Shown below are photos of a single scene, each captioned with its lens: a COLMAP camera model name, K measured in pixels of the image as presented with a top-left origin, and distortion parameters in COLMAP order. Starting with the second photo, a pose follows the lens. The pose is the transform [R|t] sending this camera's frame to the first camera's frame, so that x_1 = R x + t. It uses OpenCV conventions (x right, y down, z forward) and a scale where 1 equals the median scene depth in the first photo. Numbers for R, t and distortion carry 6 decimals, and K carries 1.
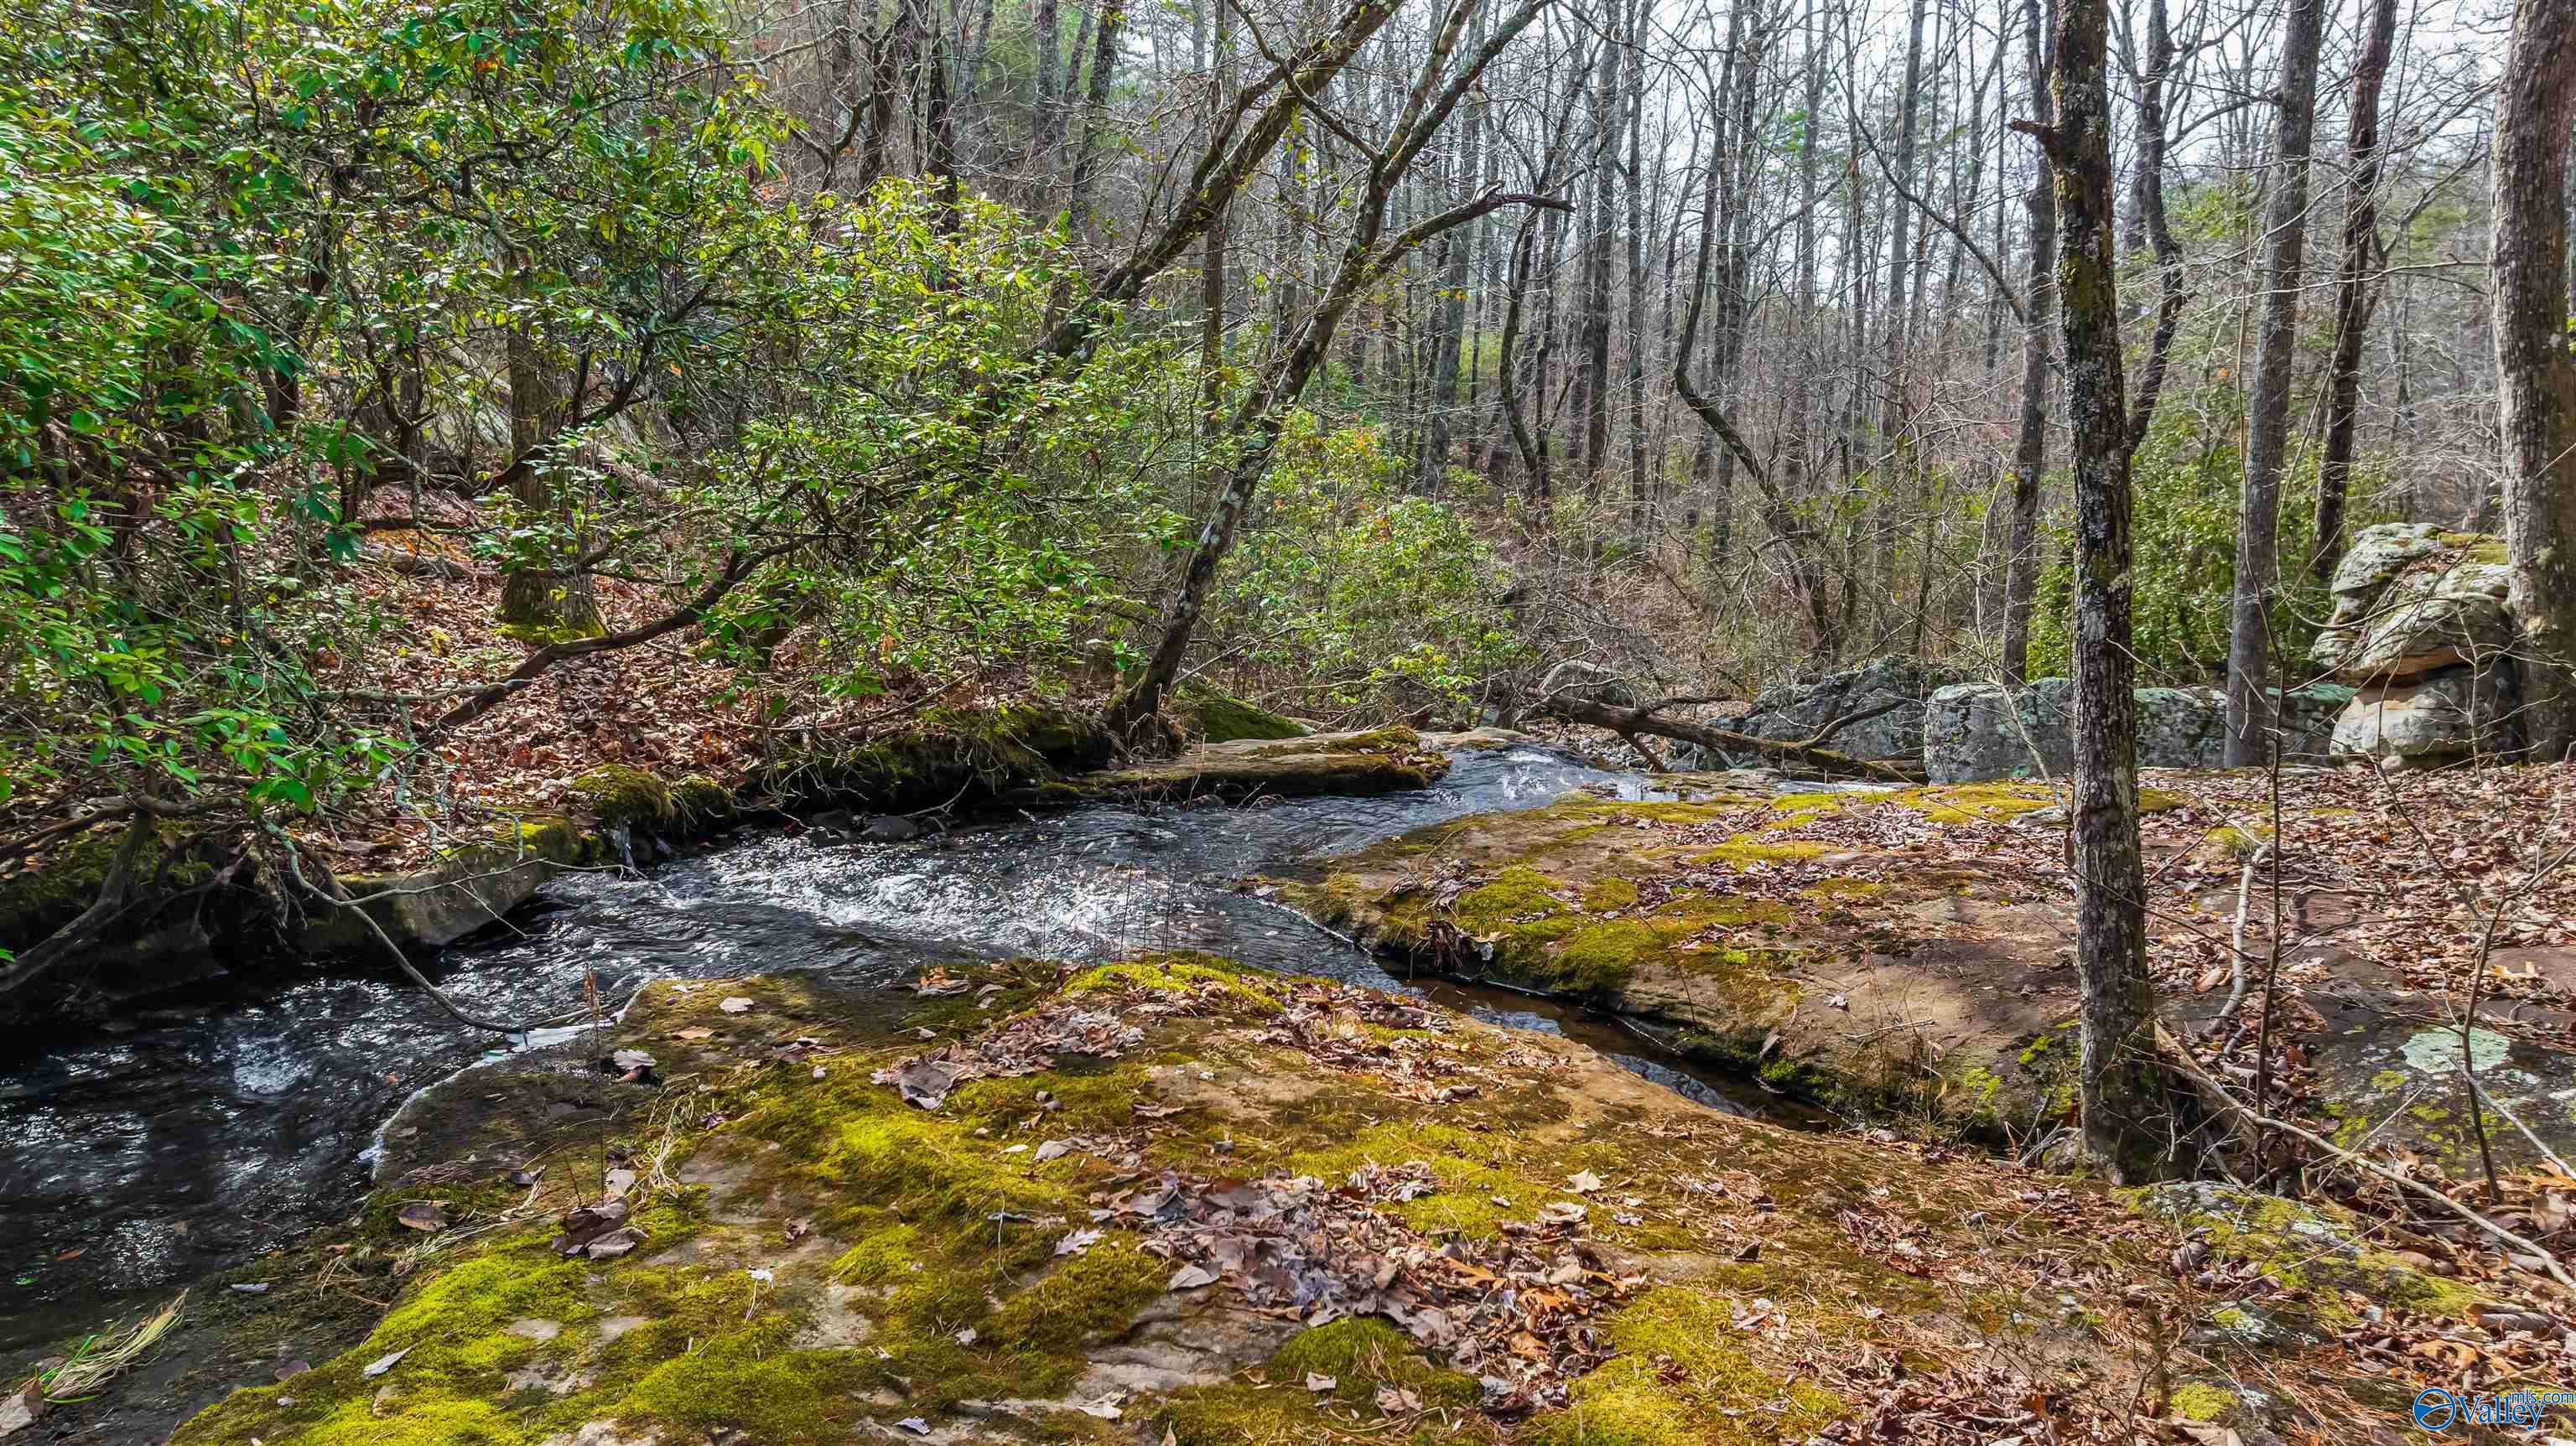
lens RADIAL K [[1788.2, 0, 1286.2], [0, 1788.2, 726.7], [0, 0, 1]] dist [-0.039123, 0.002864]
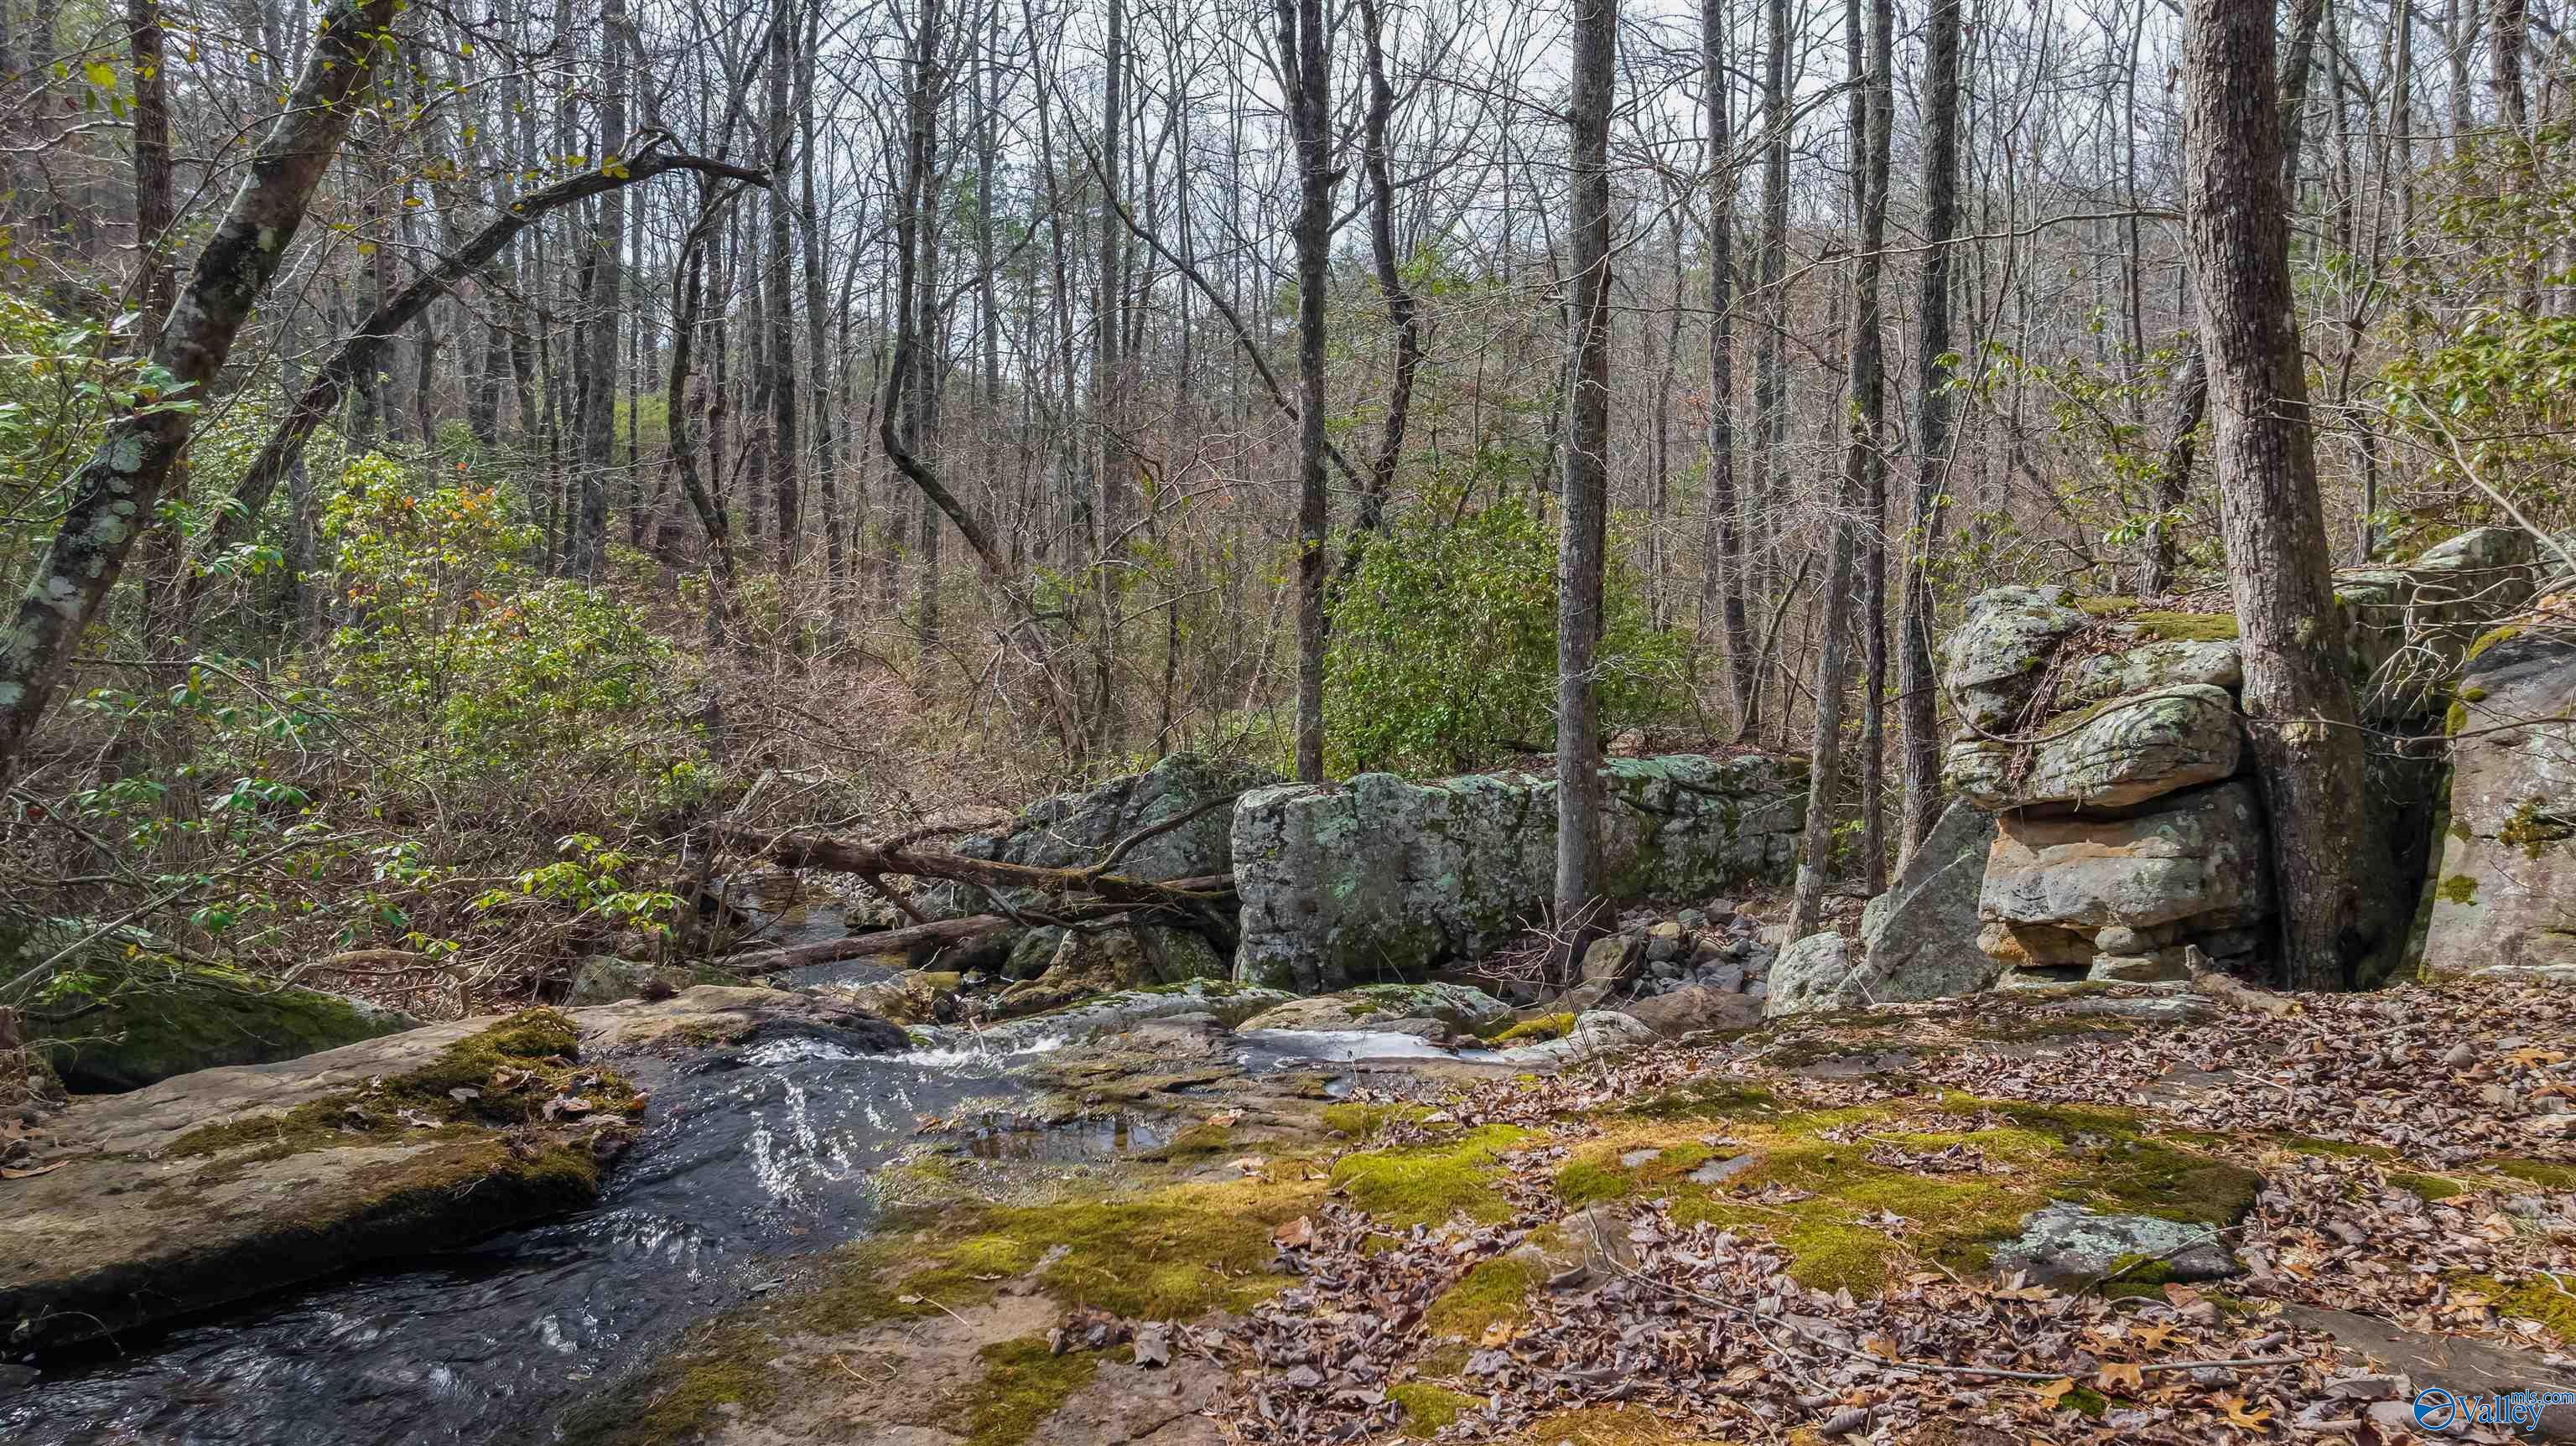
lens RADIAL K [[1788.2, 0, 1297.8], [0, 1788.2, 727.9], [0, 0, 1]] dist [-0.039123, 0.002864]
pose [[0.896982, -0.054432, 0.438704, 0.020665], [0.072941, 0.997012, -0.025433, -0.028142], [-0.436008, 0.054812, 0.898272, 0.221145]]
